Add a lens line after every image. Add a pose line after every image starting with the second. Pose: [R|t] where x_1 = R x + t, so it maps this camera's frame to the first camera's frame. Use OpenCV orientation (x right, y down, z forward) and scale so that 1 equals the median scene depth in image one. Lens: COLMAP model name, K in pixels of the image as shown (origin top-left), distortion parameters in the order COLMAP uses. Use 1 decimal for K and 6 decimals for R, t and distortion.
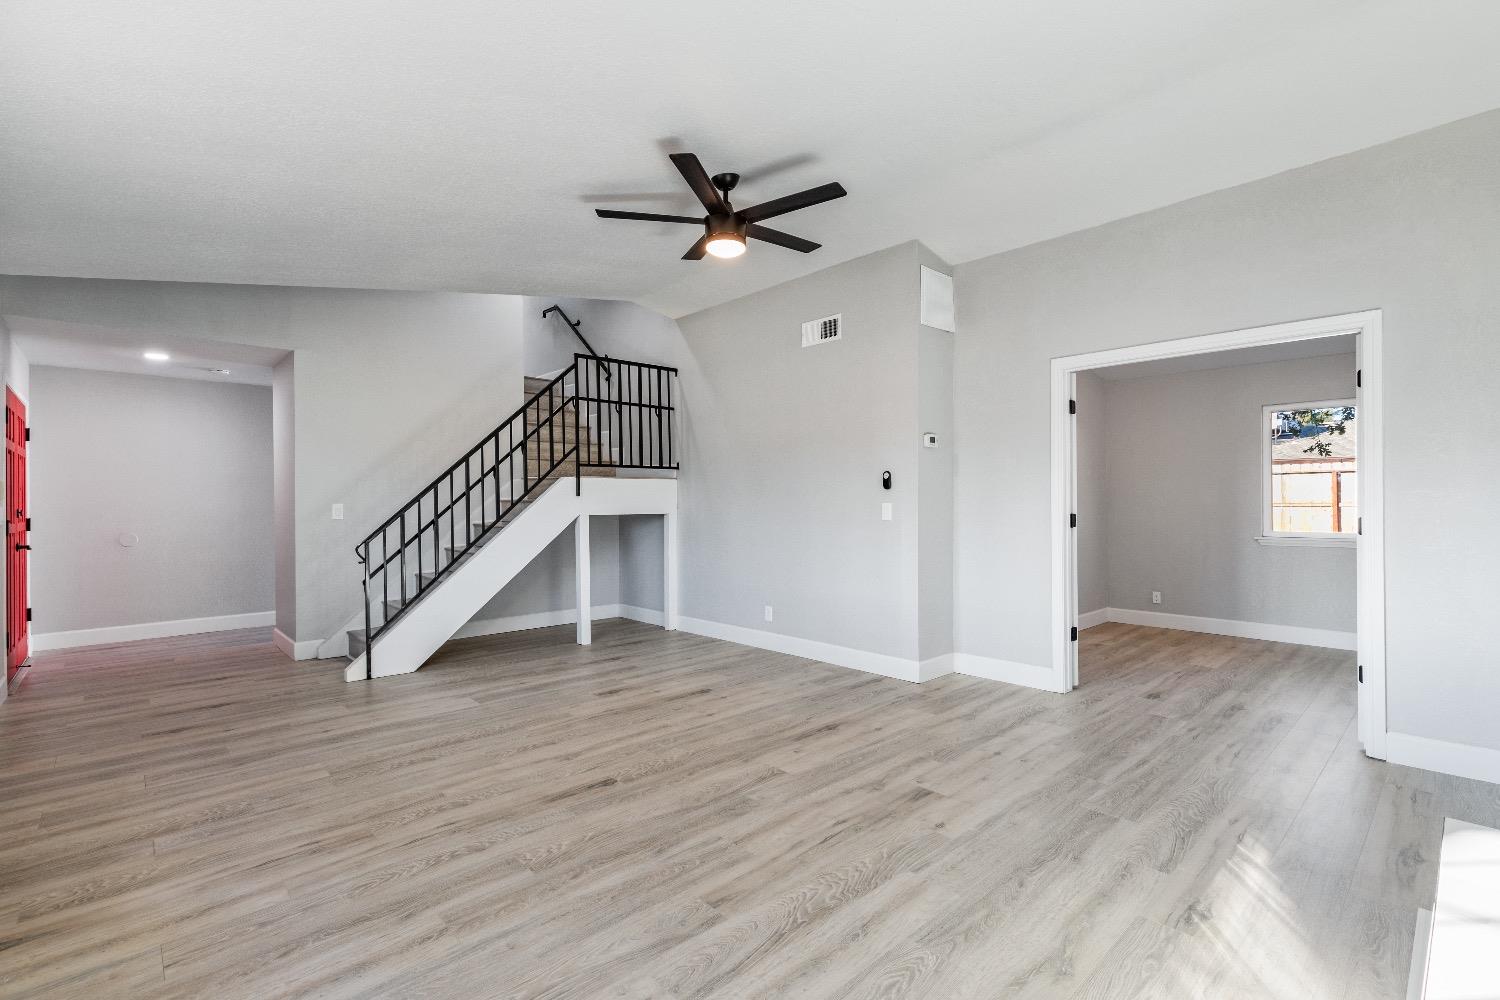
lens RADIAL K [[681.4, 0, 750.8], [0, 681.4, 502.6], [0, 0, 1]] dist [0.004458, 0.000161]
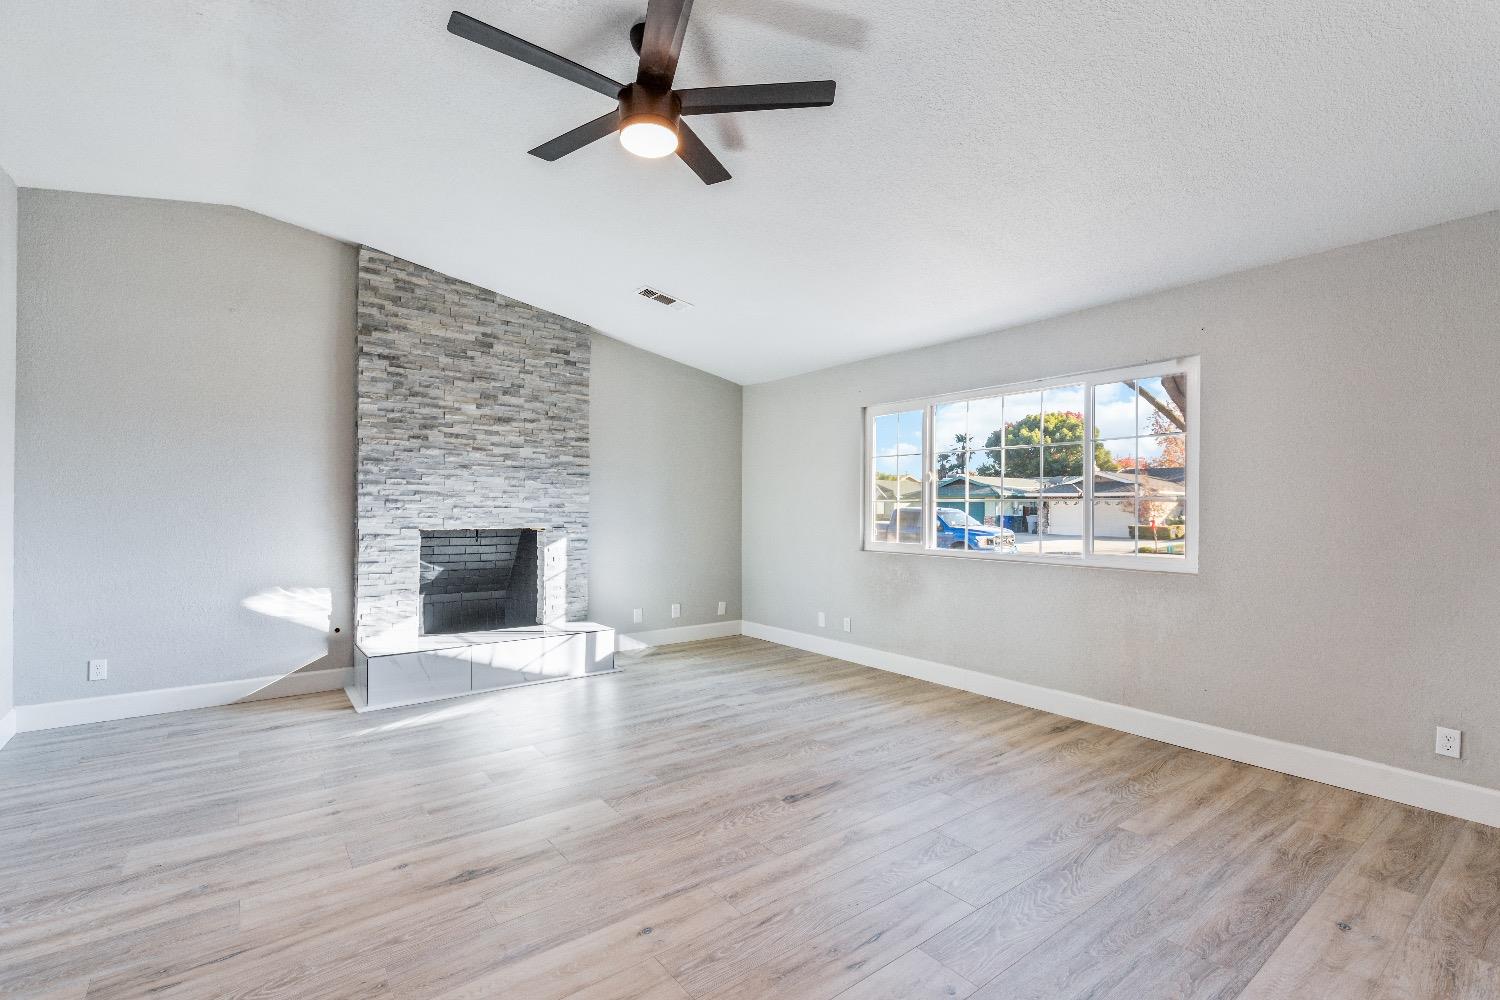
lens RADIAL K [[681.4, 0, 750.8], [0, 681.4, 502.6], [0, 0, 1]] dist [0.004458, 0.000161]
pose [[-0.995459, -0.000226, 0.095191, -0.248143], [-0.001028, 0.999964, -0.008379, -0.002909], [-0.095186, -0.008439, -0.995424, 2.006307]]
